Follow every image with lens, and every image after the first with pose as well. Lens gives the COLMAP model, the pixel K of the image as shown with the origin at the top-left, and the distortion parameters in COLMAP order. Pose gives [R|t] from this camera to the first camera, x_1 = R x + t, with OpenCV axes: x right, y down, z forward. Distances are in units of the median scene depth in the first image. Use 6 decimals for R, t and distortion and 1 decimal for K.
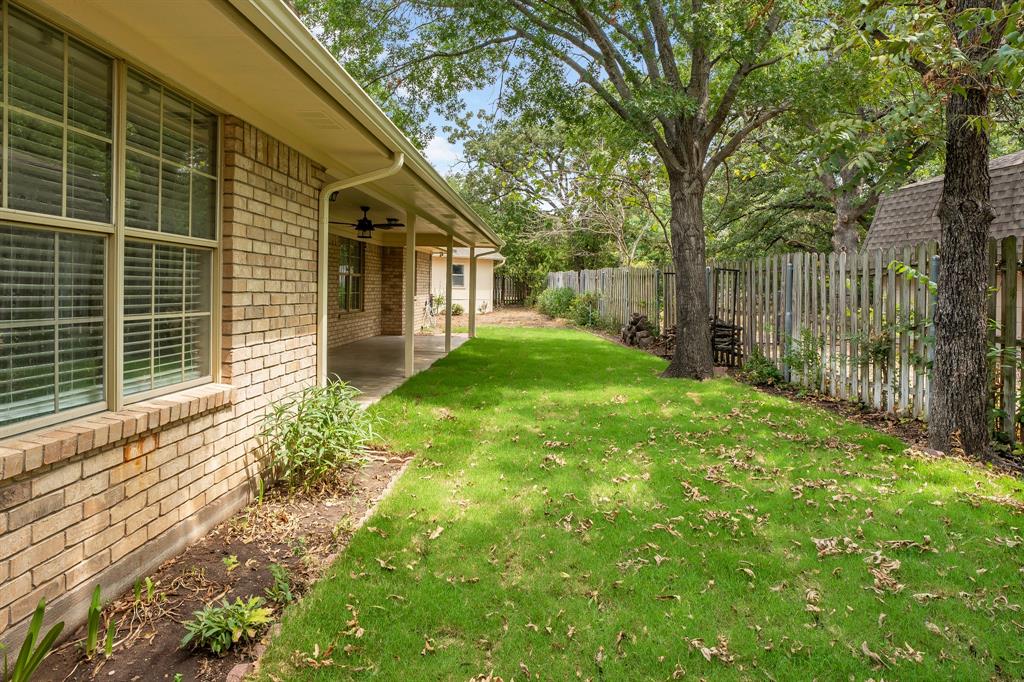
lens RADIAL K [[587.0, 0, 512.0], [0, 587.0, 341.0], [0, 0, 1]] dist [-0.002196, 0.000043]
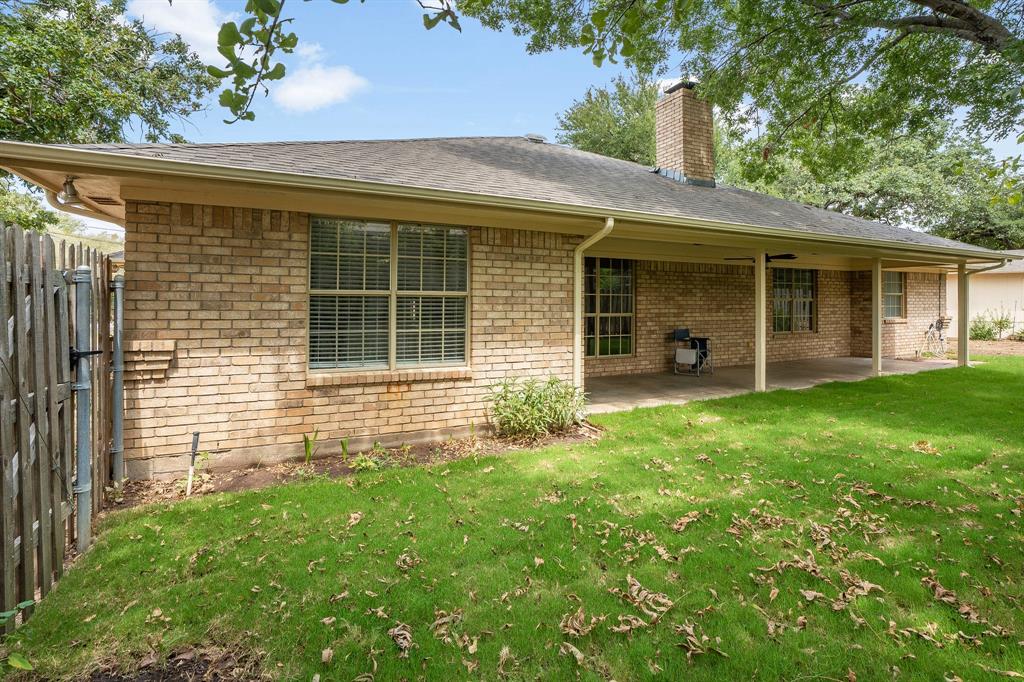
lens RADIAL K [[485.1, 0, 512.0], [0, 485.1, 341.0], [0, 0, 1]] dist [-0.001042, -0.000077]
pose [[0.497164, 0.040045, -0.866732, 1.007646], [-0.064922, 0.997851, 0.008864, -0.037483], [0.865224, 0.051863, 0.498696, 0.371141]]
